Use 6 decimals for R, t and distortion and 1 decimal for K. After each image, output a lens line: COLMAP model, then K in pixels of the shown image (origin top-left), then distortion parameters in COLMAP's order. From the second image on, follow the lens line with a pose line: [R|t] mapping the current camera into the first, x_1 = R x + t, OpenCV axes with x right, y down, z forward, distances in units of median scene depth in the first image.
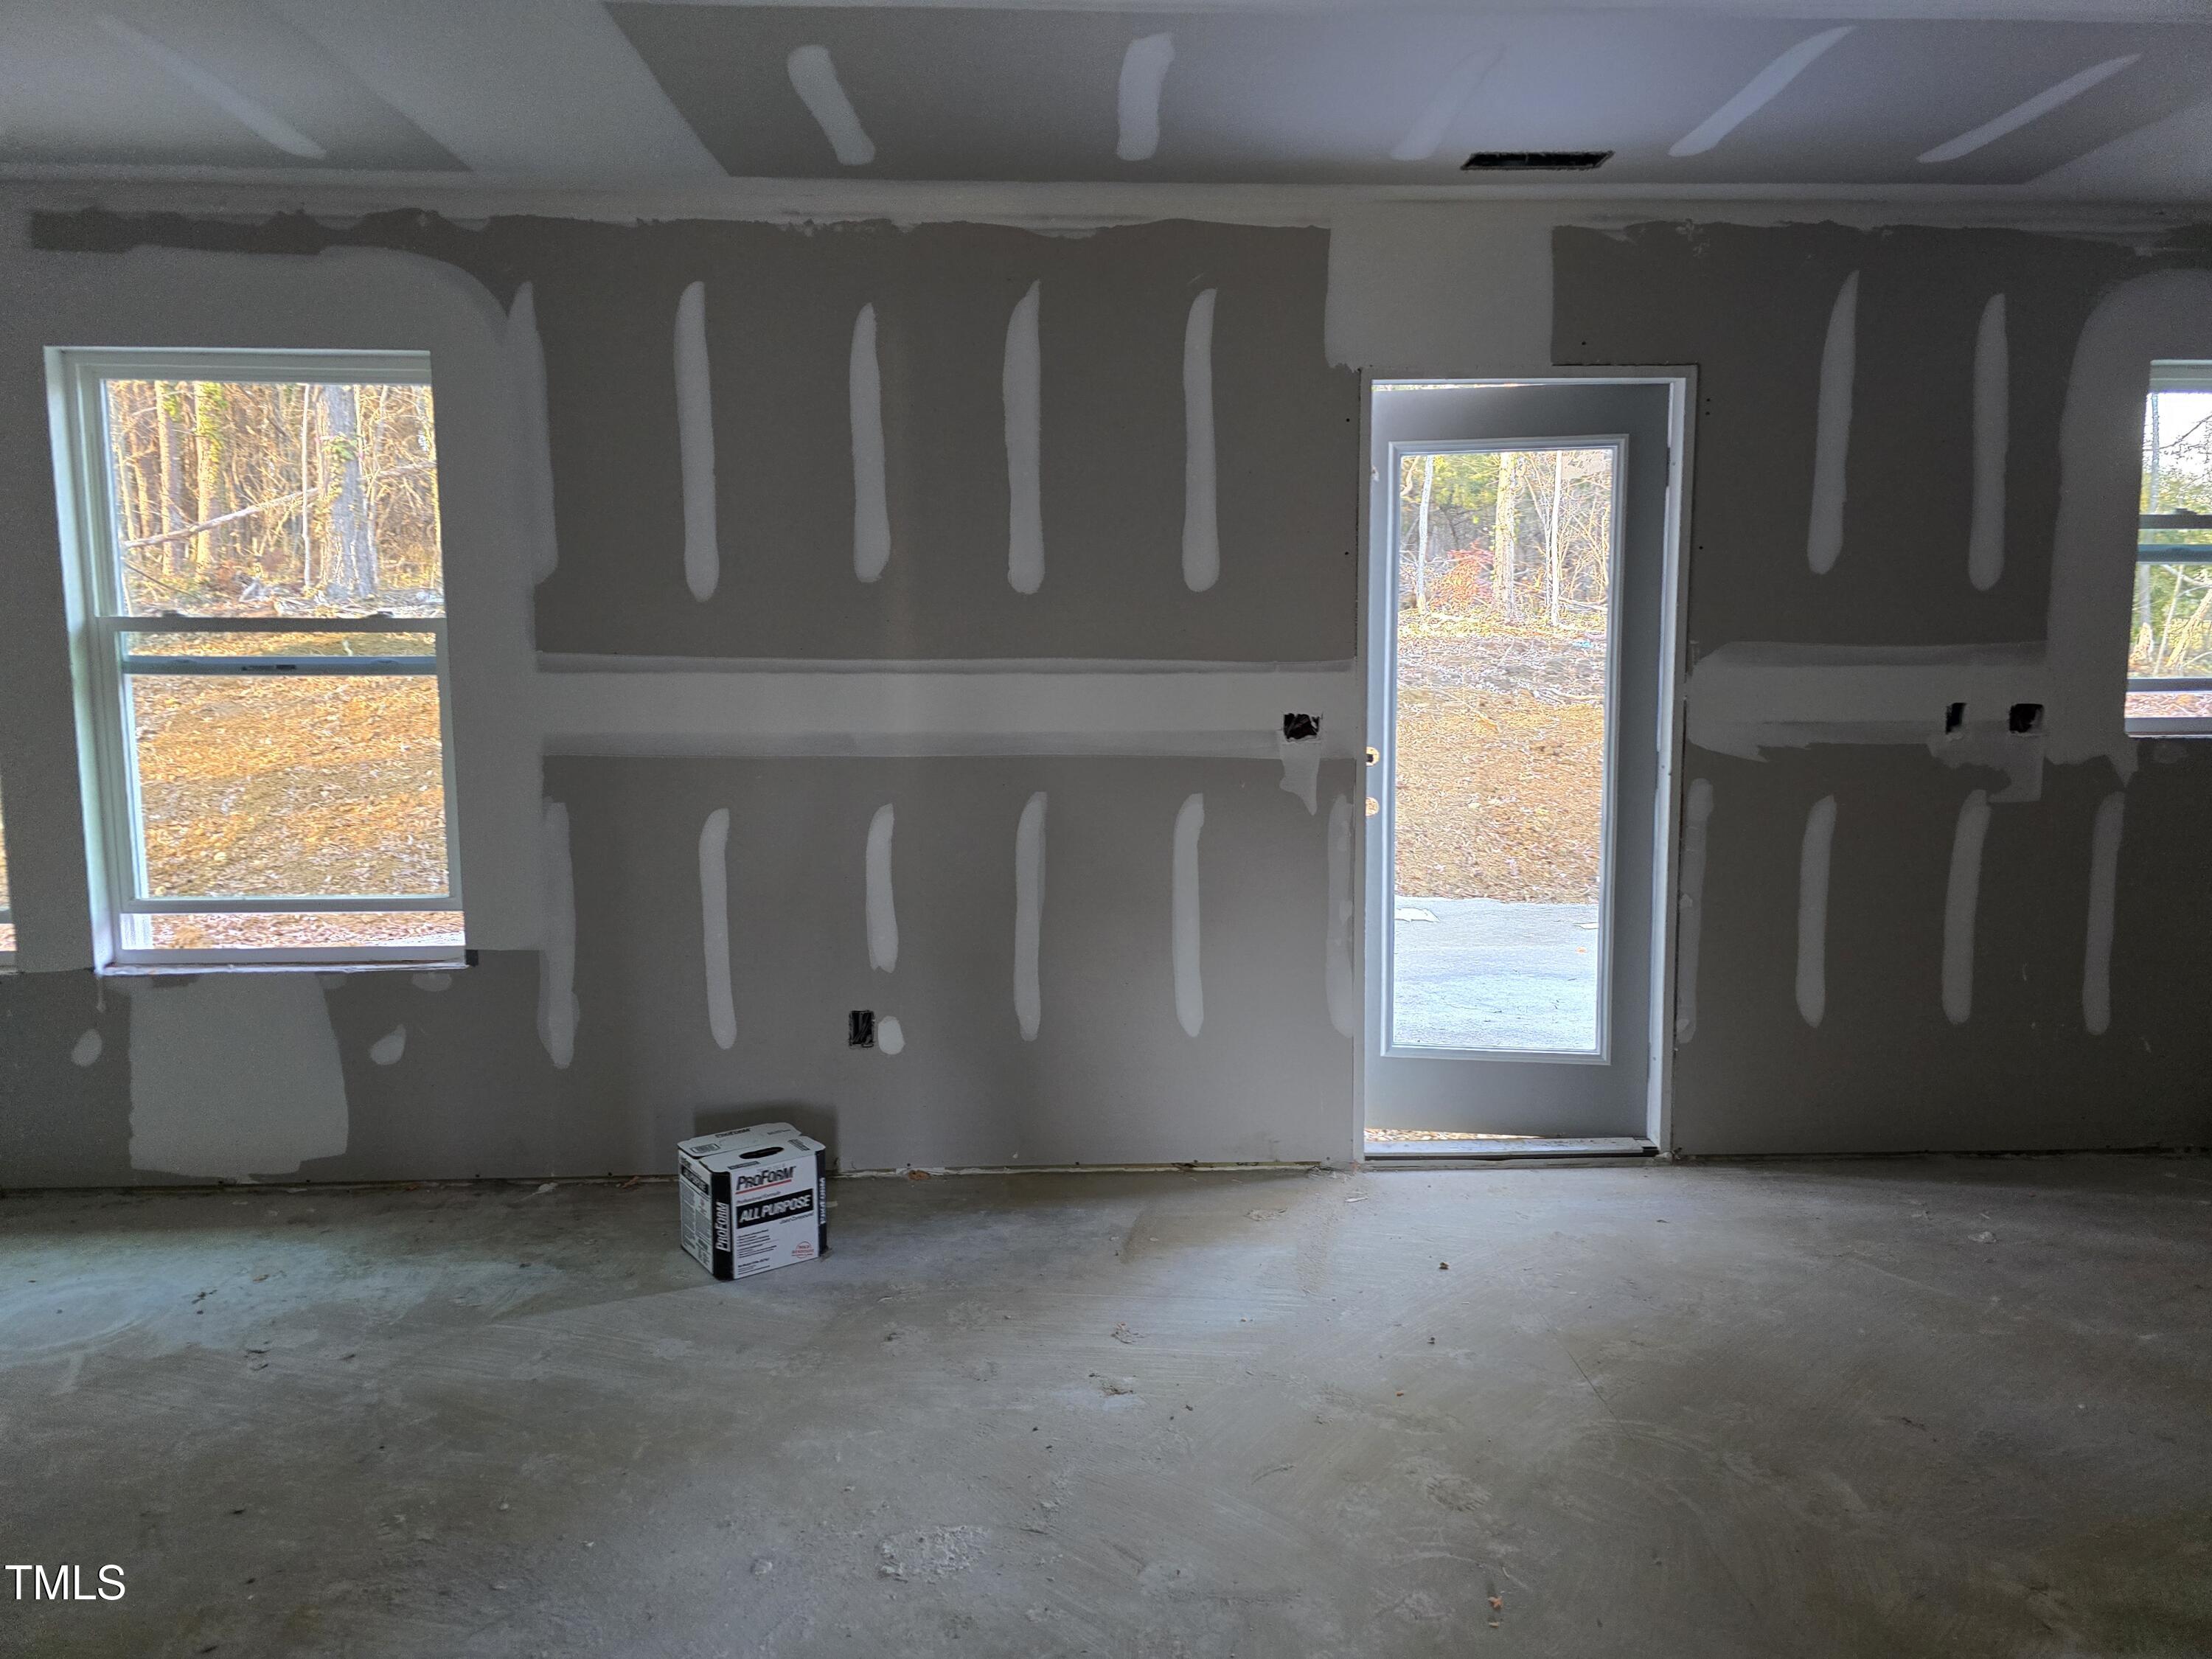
lens RADIAL K [[1490.6, 0, 1099.8], [0, 1490.6, 813.4], [0, 0, 1]] dist [0.061376, -0.051043]
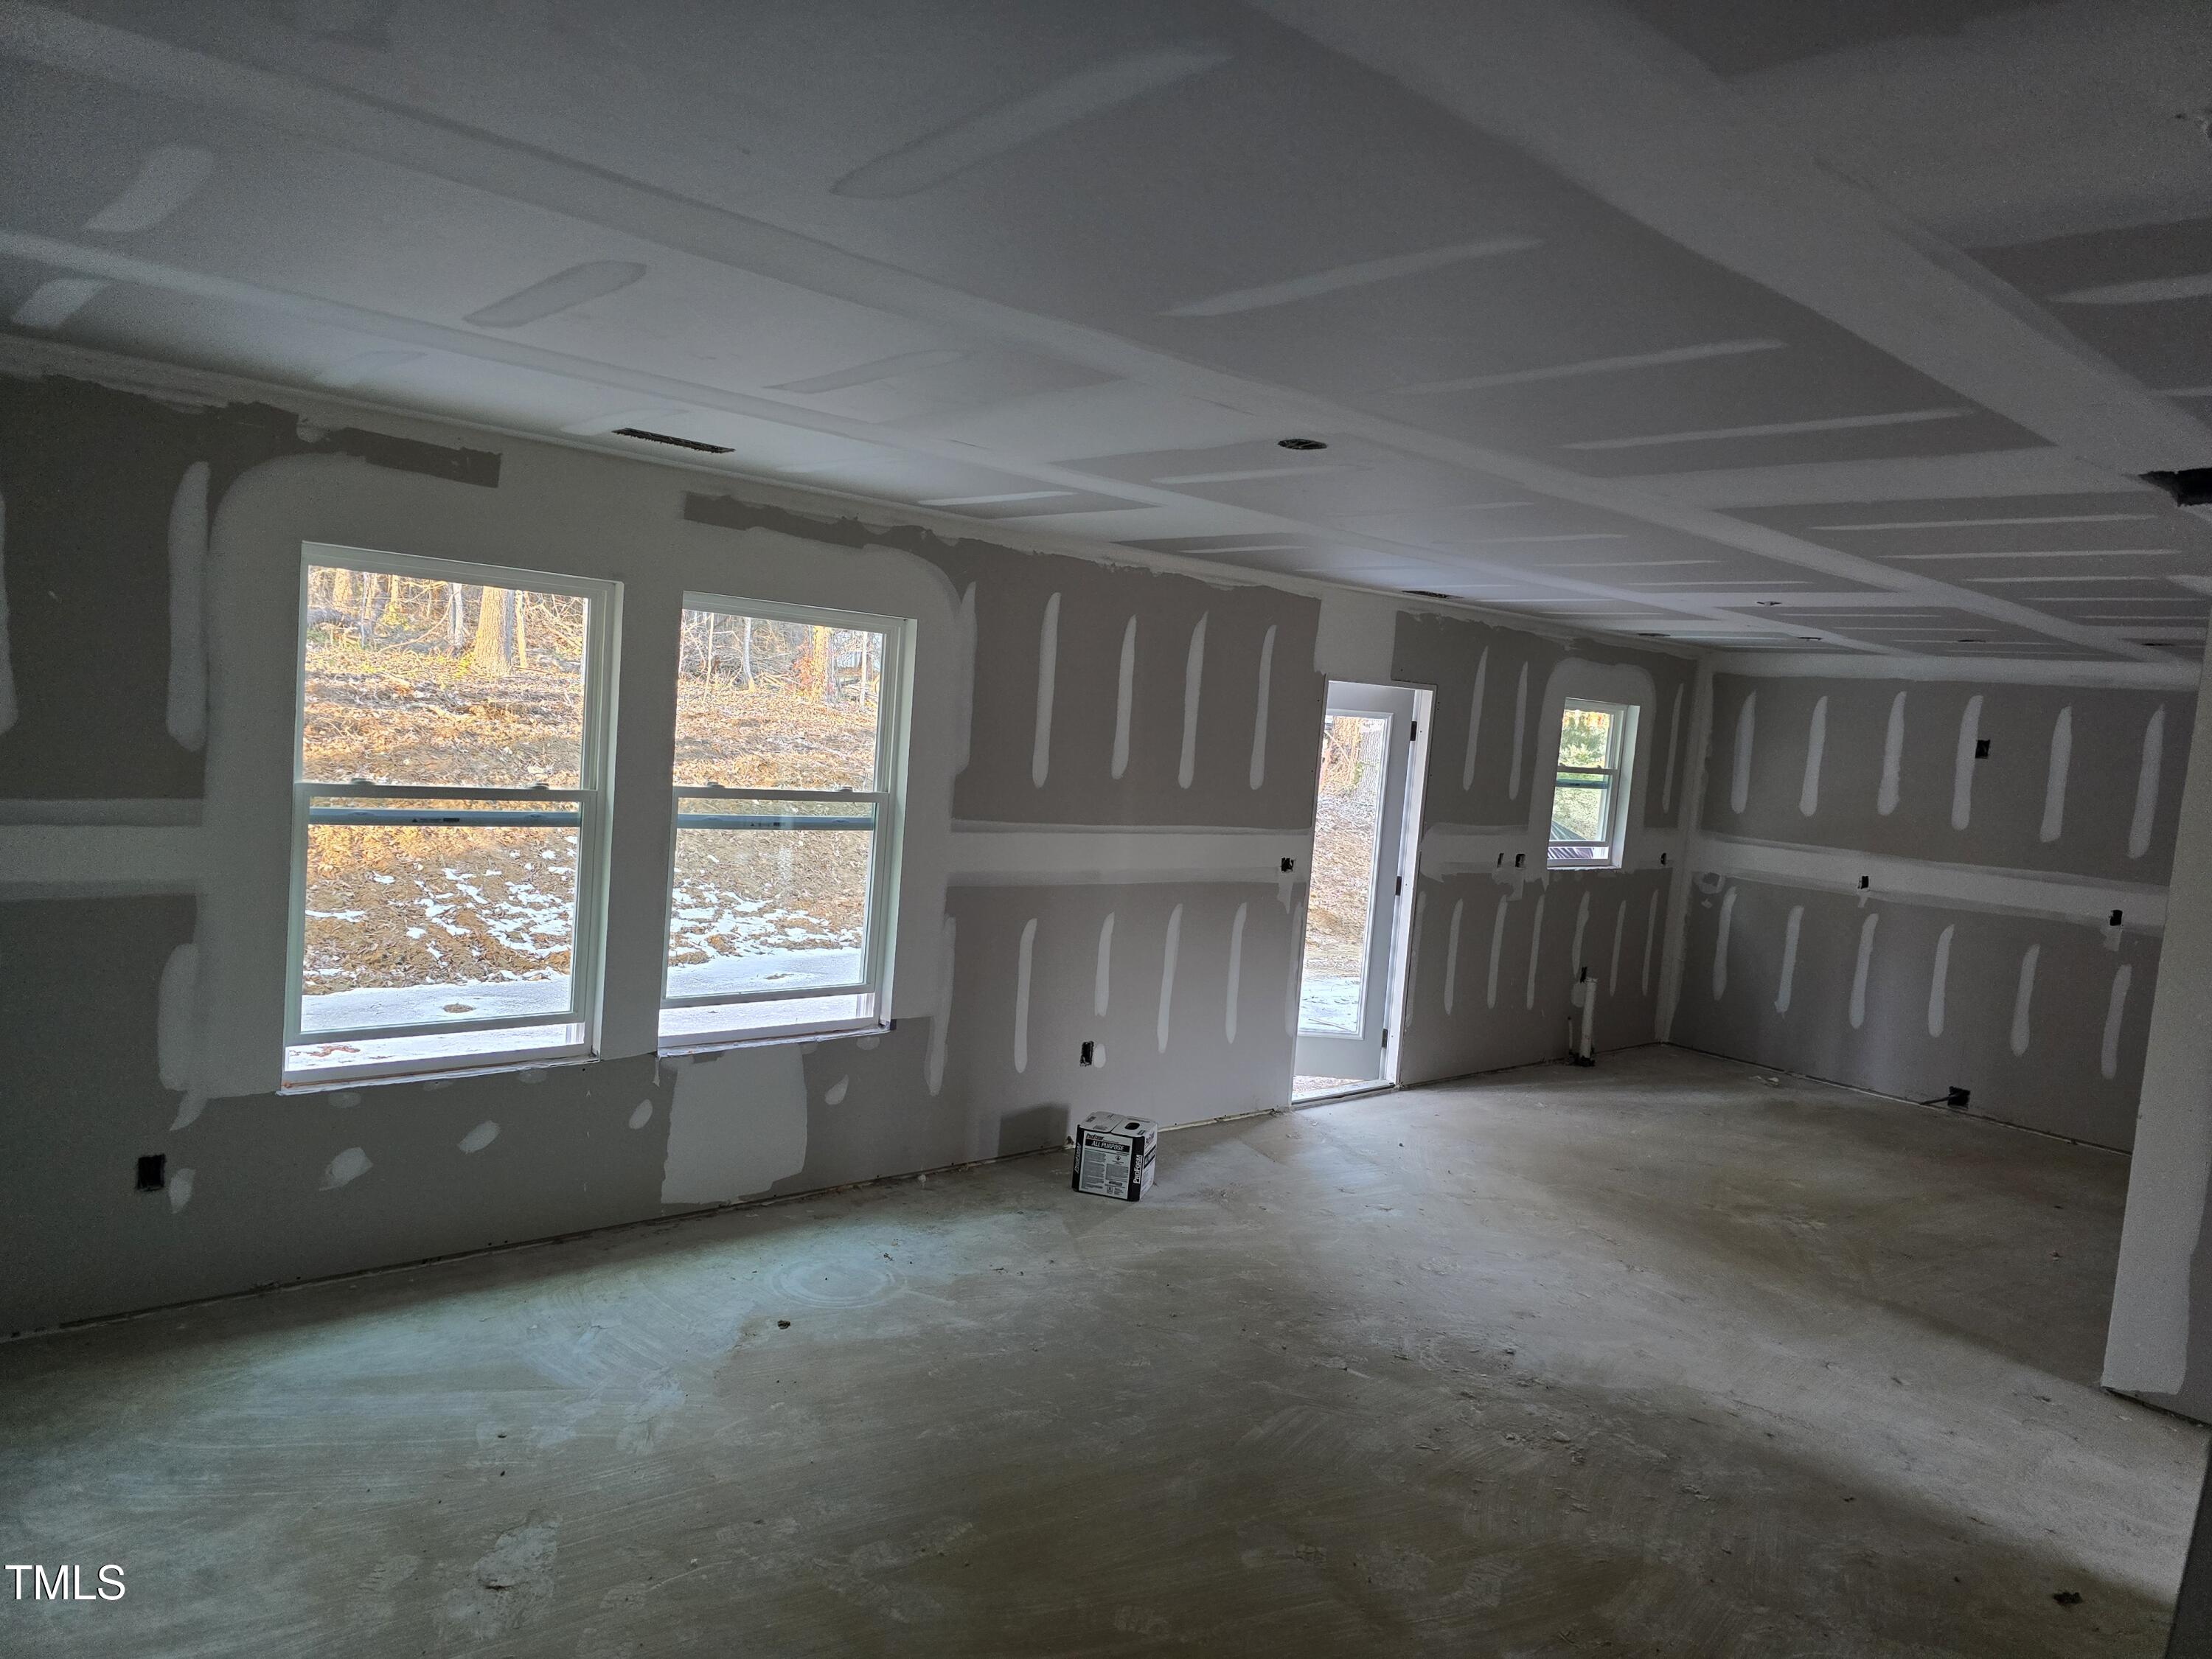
lens RADIAL K [[1480.3, 0, 1134.8], [0, 1480.3, 828.4], [0, 0, 1]] dist [0.068140, -0.056821]
pose [[0.770267, 0.015687, 0.637529, -1.178527], [-0.012055, 0.999877, -0.010038, -0.084373], [-0.637608, 0.000046, 0.770361, -0.263366]]
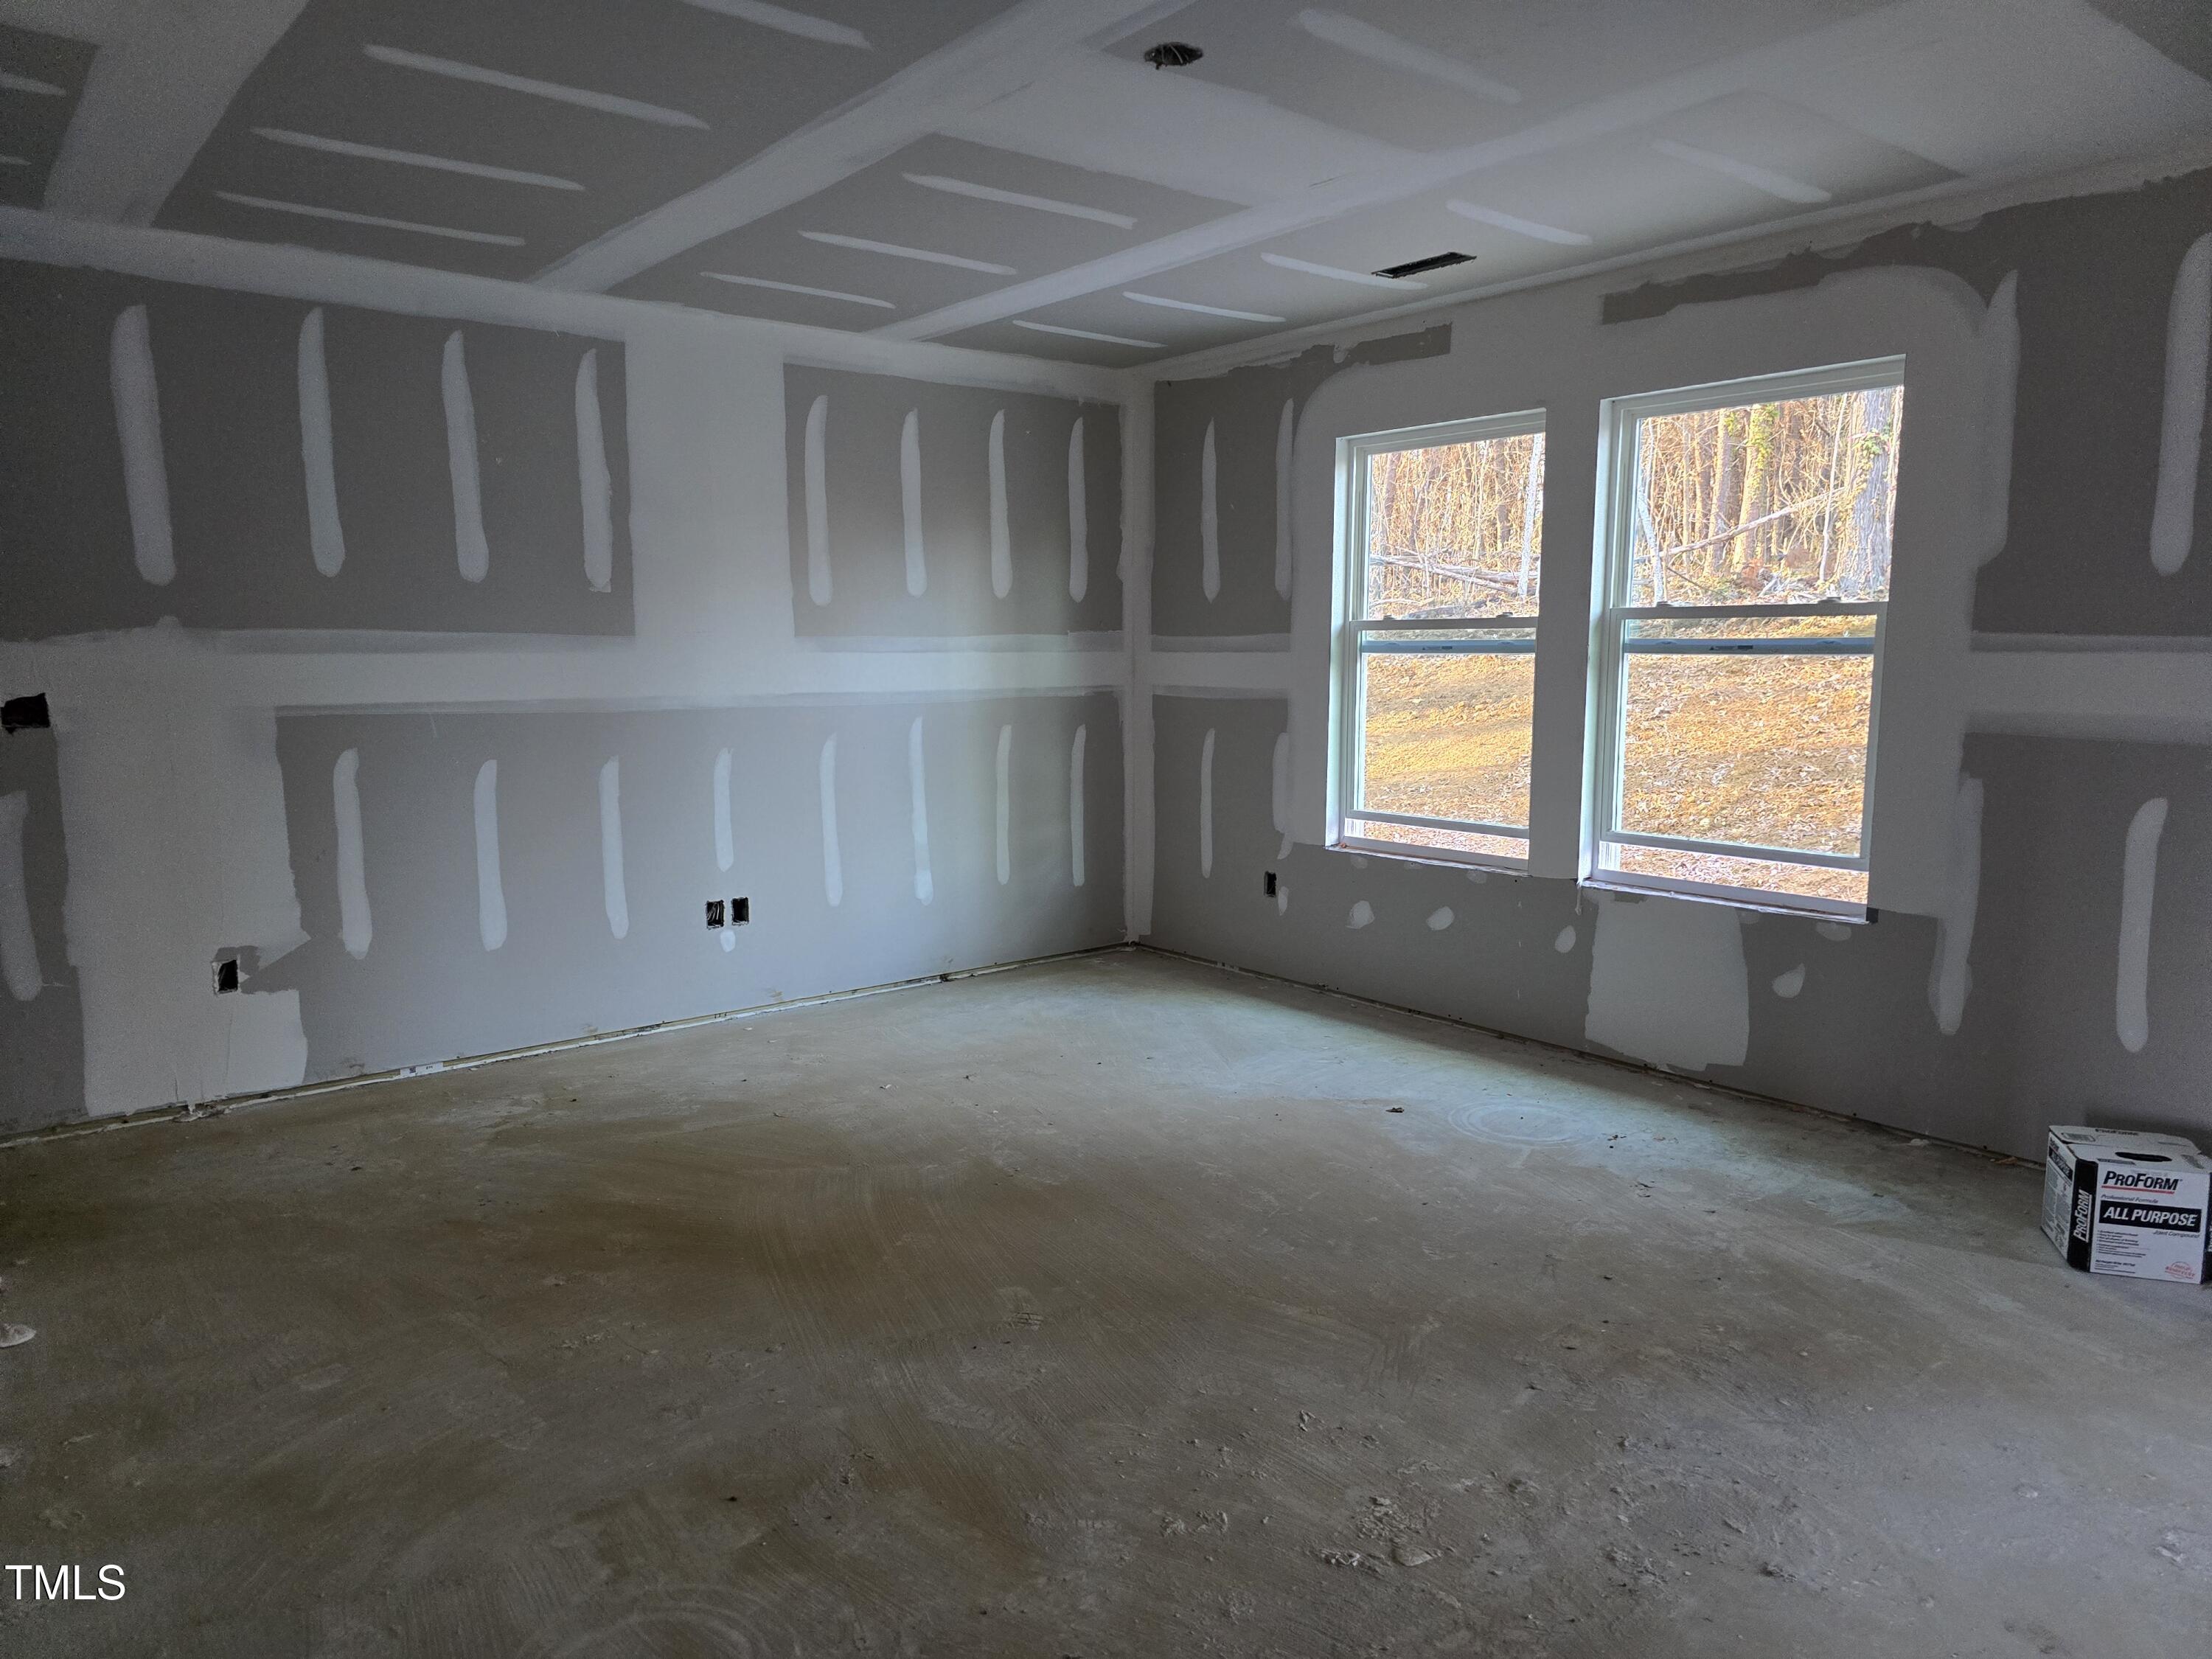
lens RADIAL K [[1482.5, 0, 1094.2], [0, 1482.5, 848.7], [0, 0, 1]] dist [0.068006, -0.056178]
pose [[0.593291, 0.111492, -0.797230, 0.112039], [-0.090089, 0.993337, 0.071873, 0.021012], [0.799931, 0.029180, 0.599382, -0.103873]]
